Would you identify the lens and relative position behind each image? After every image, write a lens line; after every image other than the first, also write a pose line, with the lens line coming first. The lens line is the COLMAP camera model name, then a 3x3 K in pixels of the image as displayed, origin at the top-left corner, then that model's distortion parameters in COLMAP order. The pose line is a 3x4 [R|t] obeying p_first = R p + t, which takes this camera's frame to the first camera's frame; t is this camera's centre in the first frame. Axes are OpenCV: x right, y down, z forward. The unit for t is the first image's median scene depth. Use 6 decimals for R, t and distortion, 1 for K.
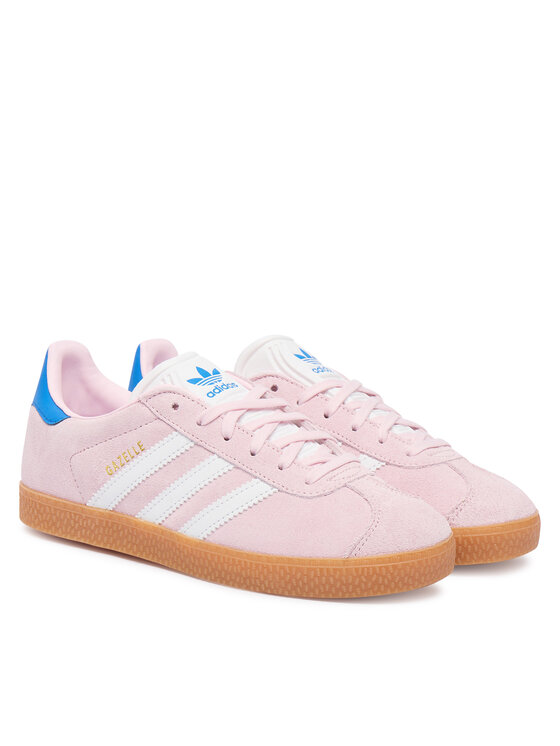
lens RADIAL K [[2009.9, 0, 280.0], [0, 2009.9, 373.0], [0, 0, 1]] dist [-0.037579, 0.214413]
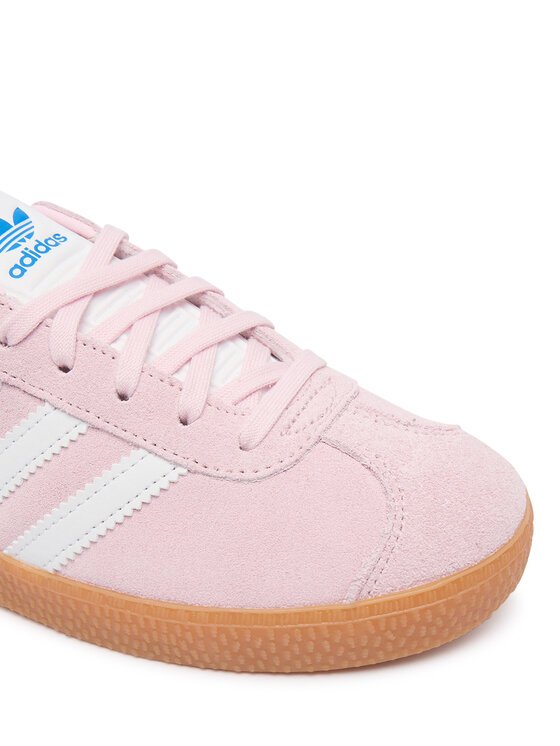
lens RADIAL K [[1193.1, 0, 280.0], [0, 1193.1, 373.0], [0, 0, 1]] dist [-0.042027, -0.089685]
pose [[0.980175, -0.163401, 0.112062, -0.007542], [0.120237, 0.940074, 0.319068, -0.055189], [-0.157483, -0.299268, 0.941083, 0.728692]]
